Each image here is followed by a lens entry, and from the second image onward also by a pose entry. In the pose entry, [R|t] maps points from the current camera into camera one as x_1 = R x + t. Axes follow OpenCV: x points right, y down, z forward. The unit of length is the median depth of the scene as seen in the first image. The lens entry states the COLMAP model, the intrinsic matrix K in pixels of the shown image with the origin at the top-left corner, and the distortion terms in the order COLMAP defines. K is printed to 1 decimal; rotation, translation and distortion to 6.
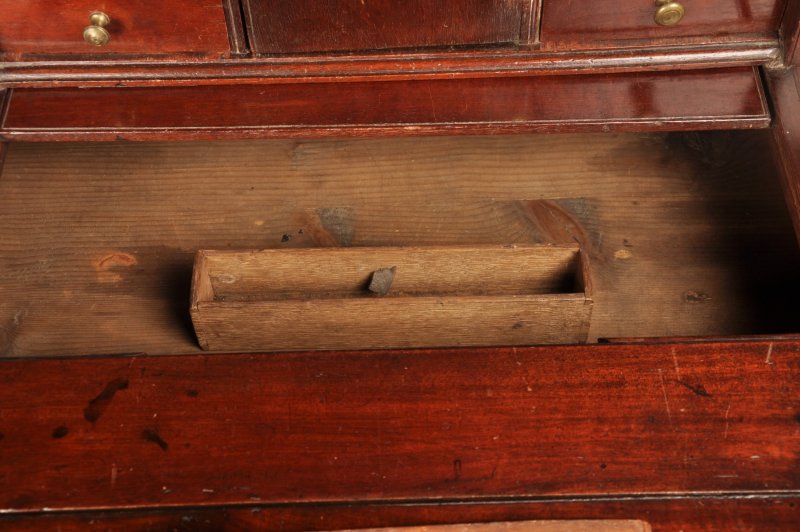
lens RADIAL K [[1231.7, 0, 400.0], [0, 1231.7, 266.0], [0, 0, 1]] dist [0.115597, 0.151903]
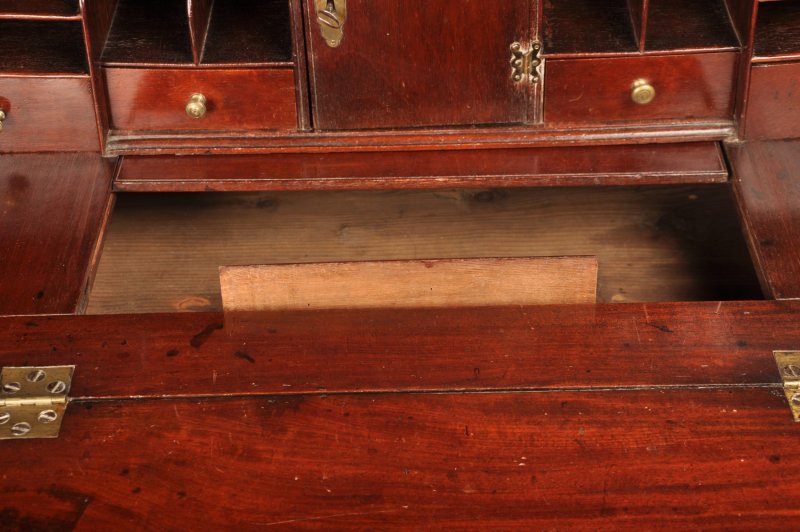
lens RADIAL K [[1652.3, 0, 397.8], [0, 1652.3, 251.0], [0, 0, 1]] dist [0.290536, 0.211377]
pose [[0.999889, 0.007136, -0.013114, -0.012068], [-0.010799, 0.952231, -0.305188, 0.462801], [0.010309, 0.305296, 0.952202, -0.568747]]
